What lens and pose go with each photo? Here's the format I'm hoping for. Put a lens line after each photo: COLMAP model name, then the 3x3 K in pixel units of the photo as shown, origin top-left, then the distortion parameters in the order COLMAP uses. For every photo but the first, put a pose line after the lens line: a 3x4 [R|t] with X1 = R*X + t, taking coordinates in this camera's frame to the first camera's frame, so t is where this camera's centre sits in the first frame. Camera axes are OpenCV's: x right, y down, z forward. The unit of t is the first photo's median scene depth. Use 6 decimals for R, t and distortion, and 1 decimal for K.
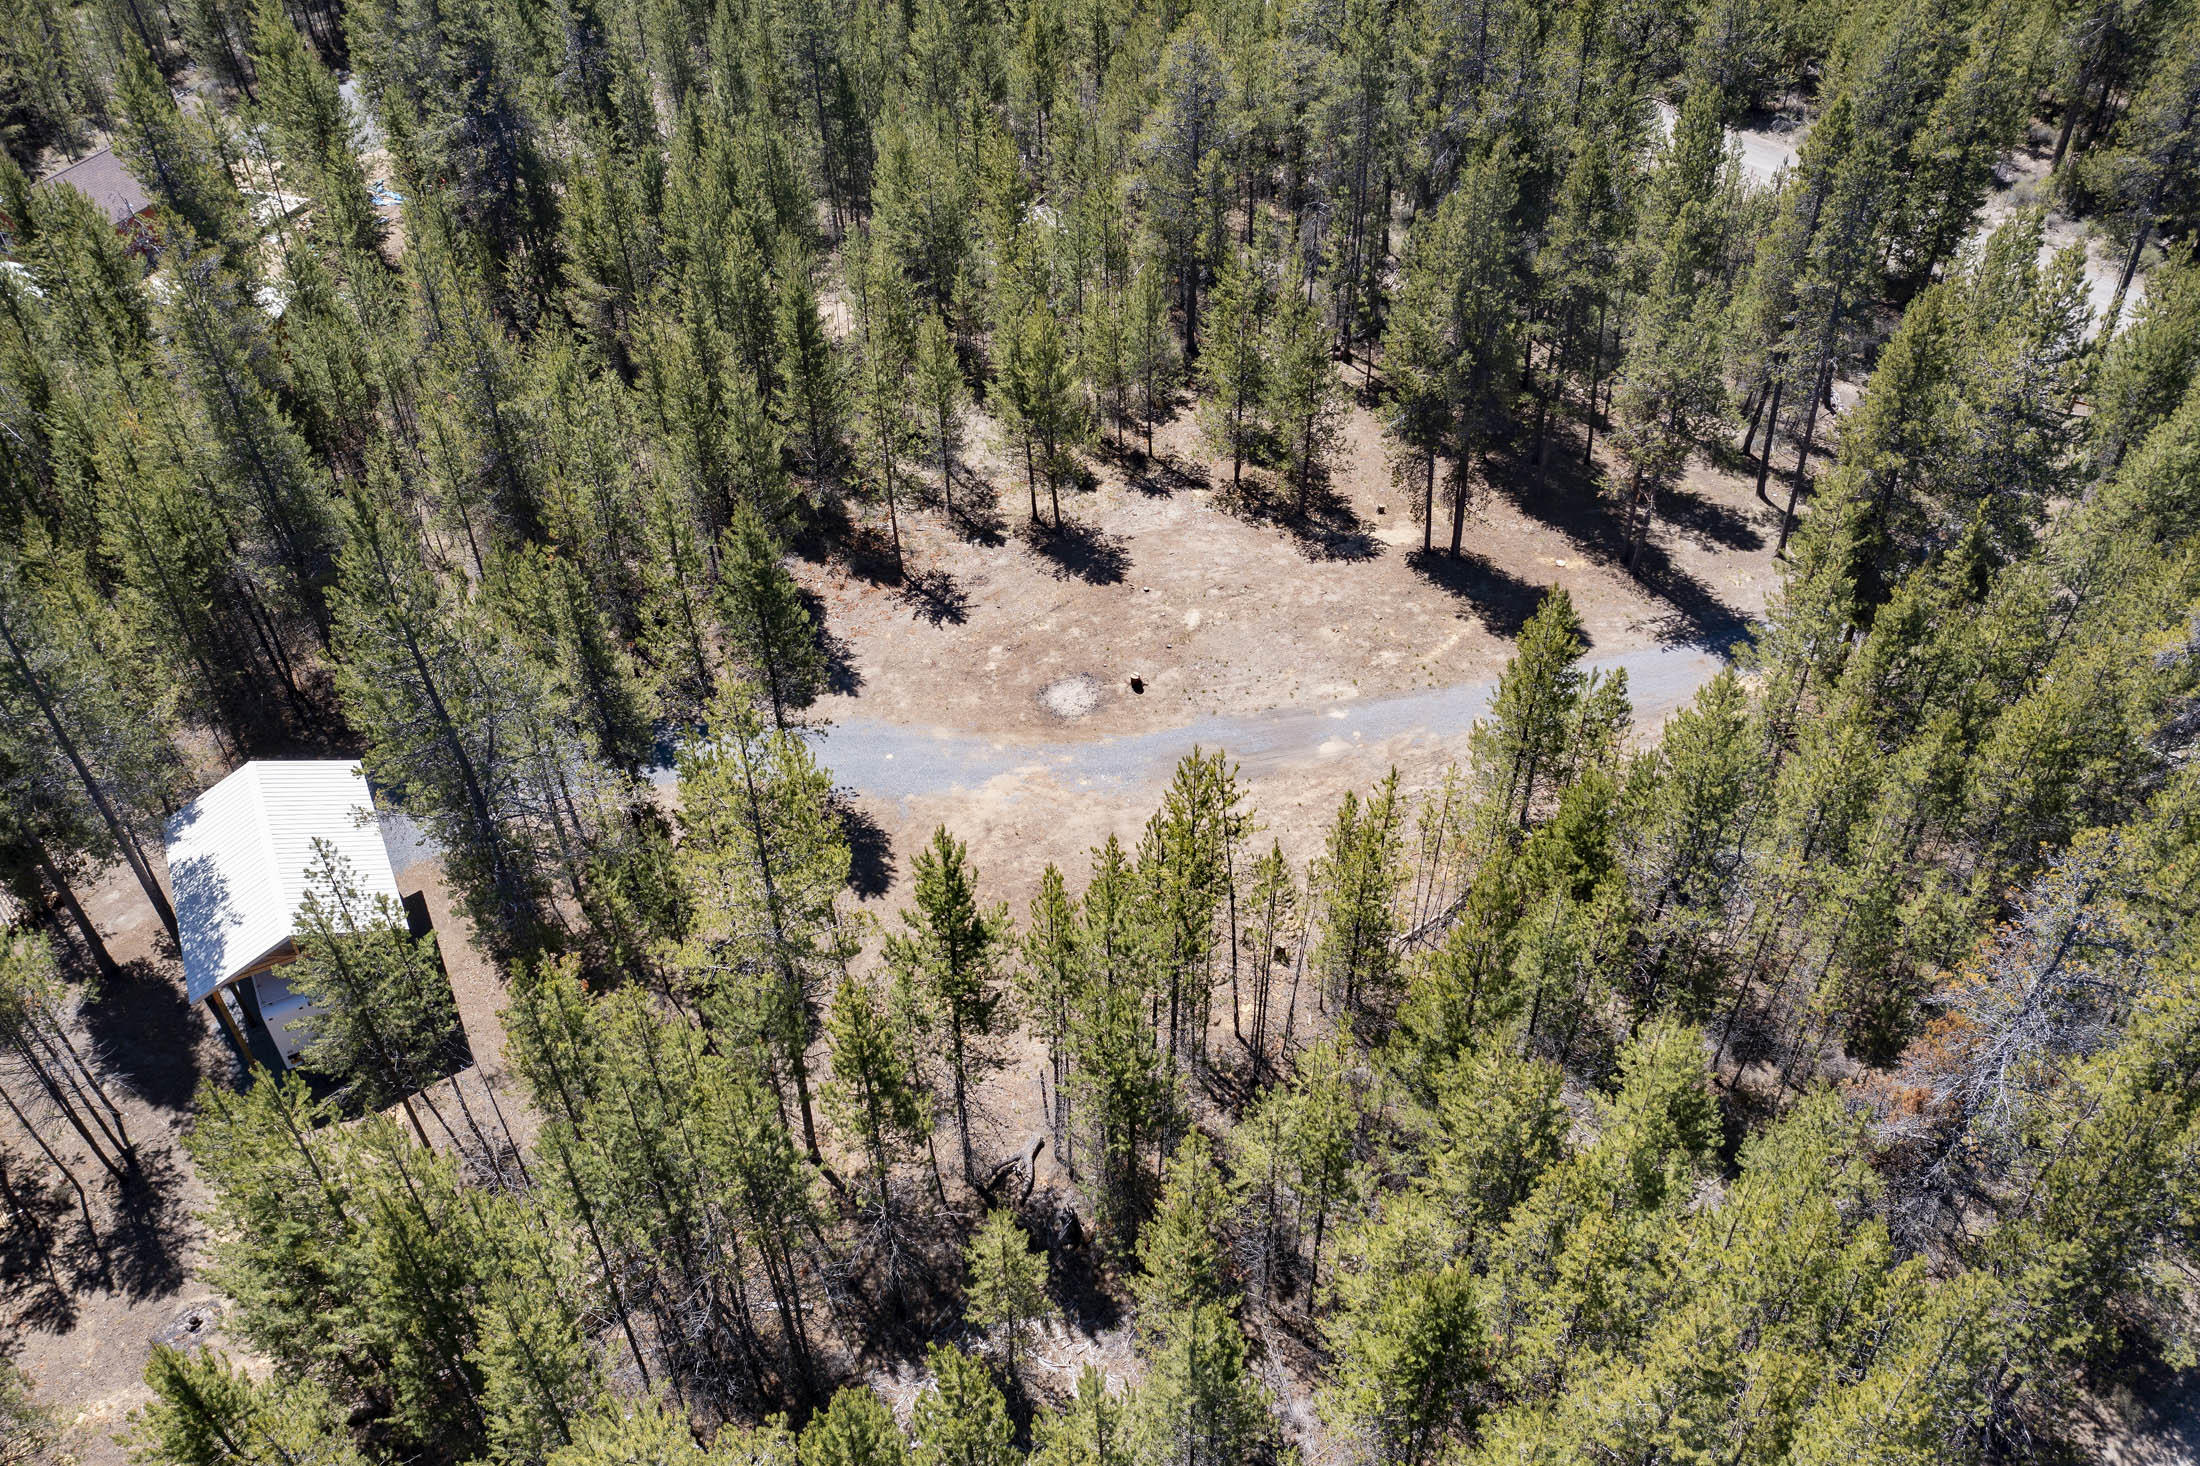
lens RADIAL K [[1769.7, 0, 1100.0], [0, 1769.7, 733.0], [0, 0, 1]] dist [0.004961, 0.003793]
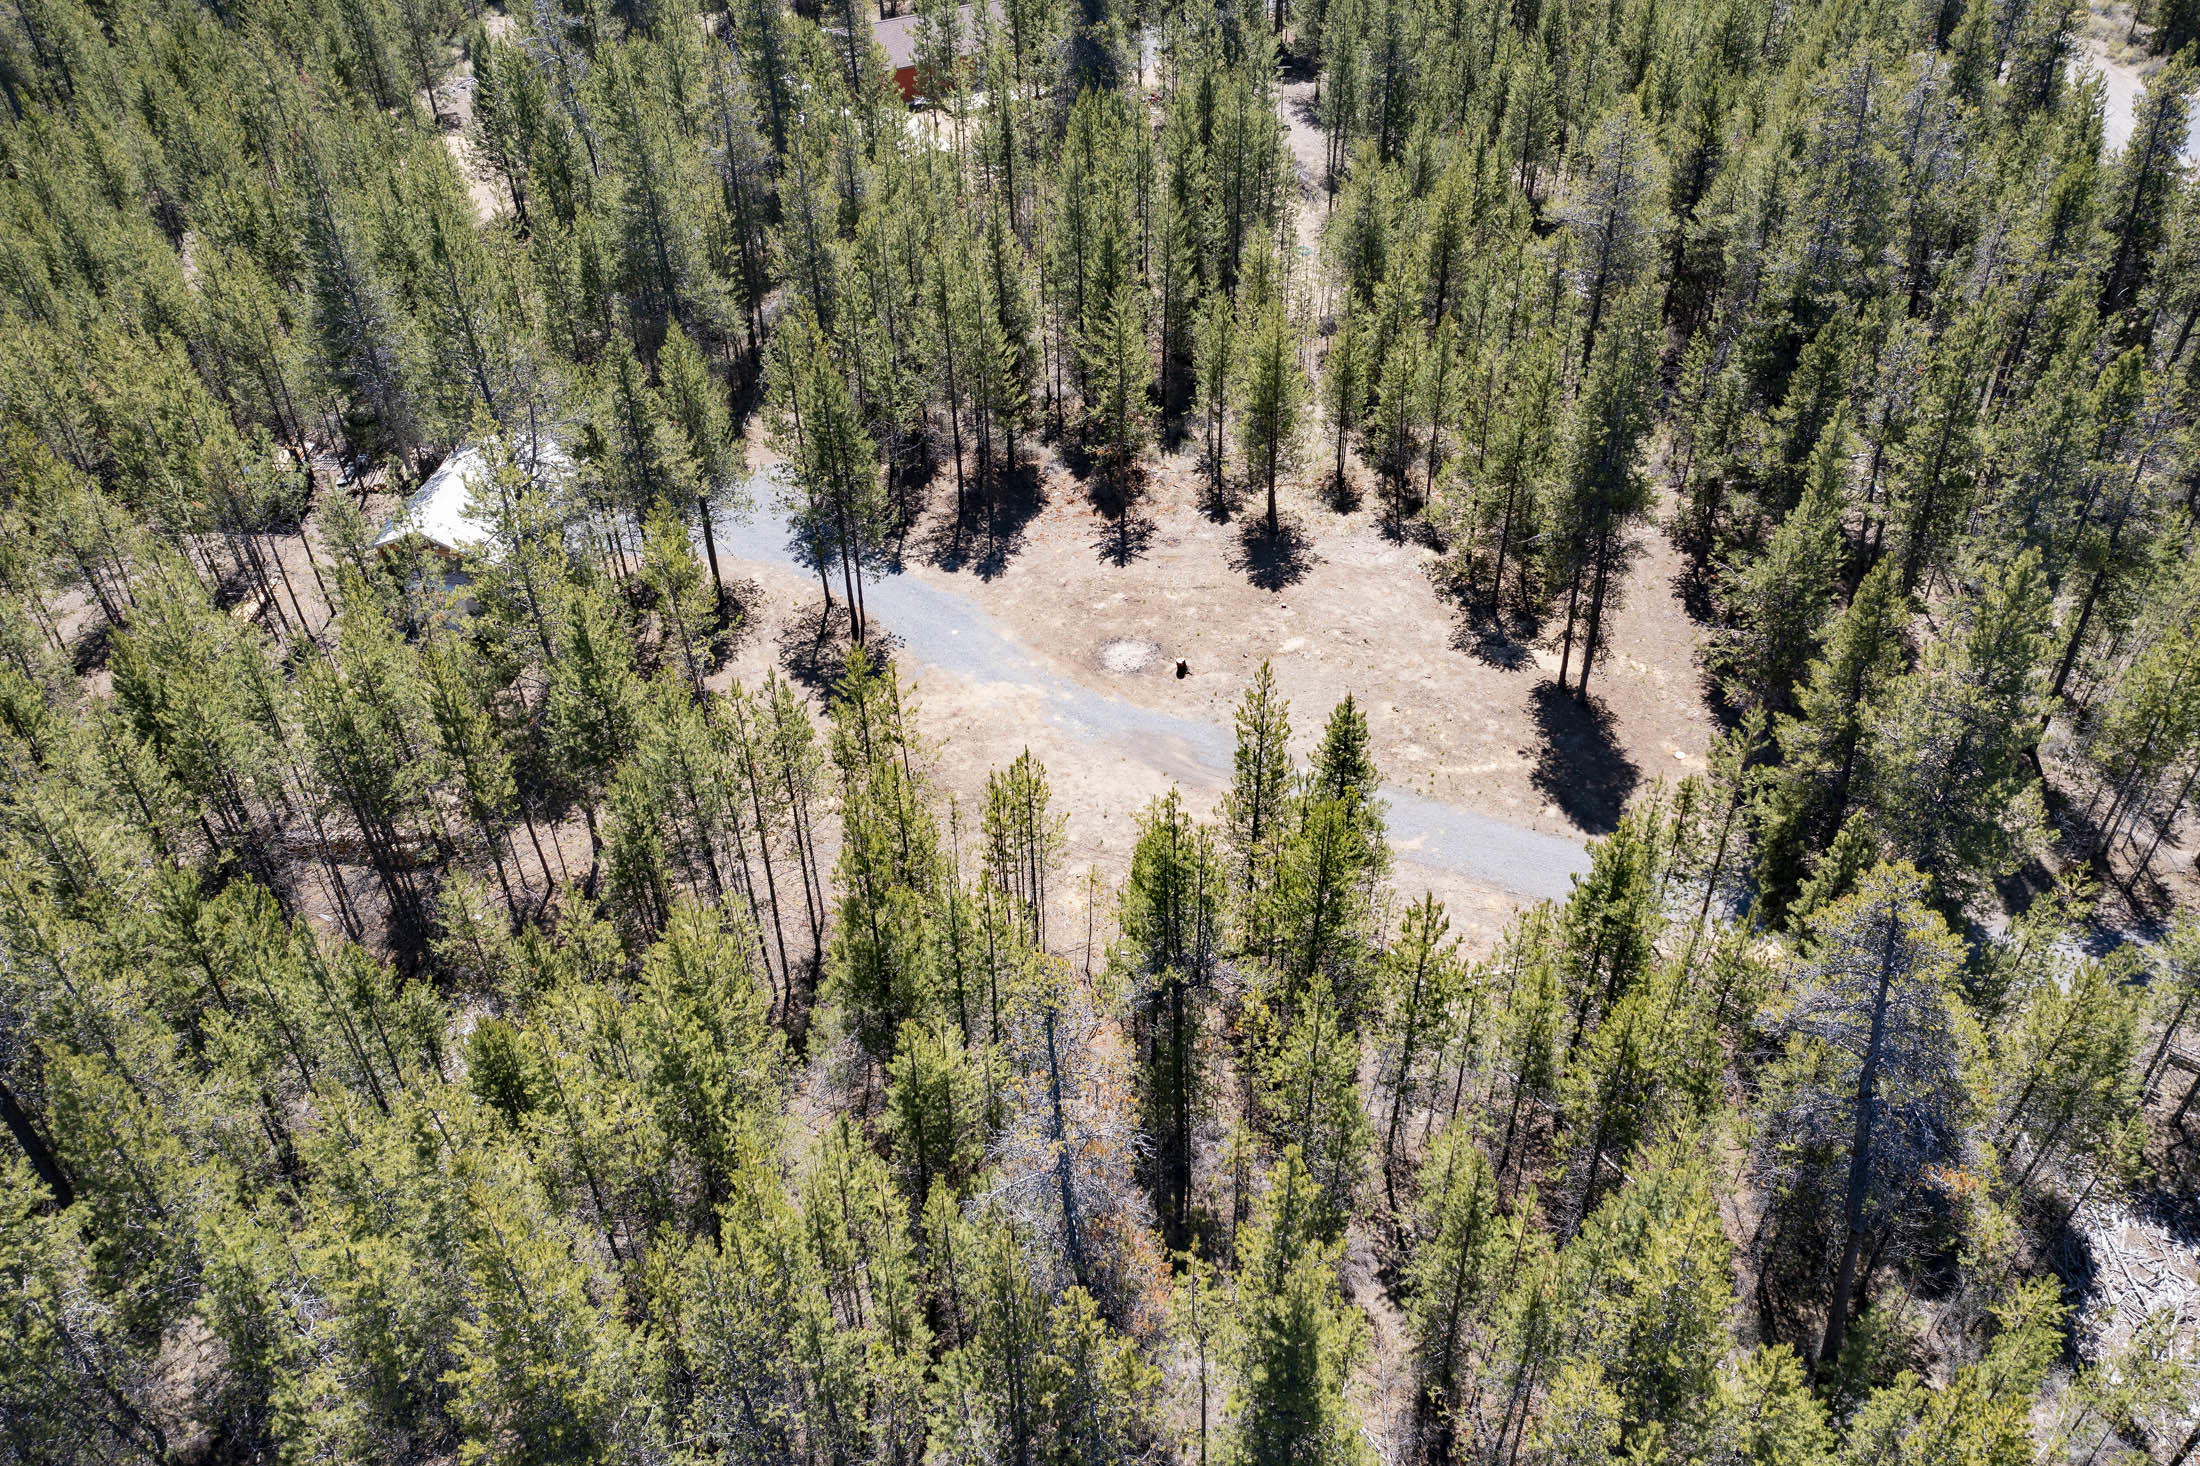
lens RADIAL K [[1769.7, 0, 1100.0], [0, 1769.7, 733.0], [0, 0, 1]] dist [0.004961, 0.003793]
pose [[0.760461, 0.414508, -0.499883, 0.480477], [-0.417288, 0.901732, 0.112914, -0.084288], [0.497564, 0.122728, 0.858701, 0.072380]]
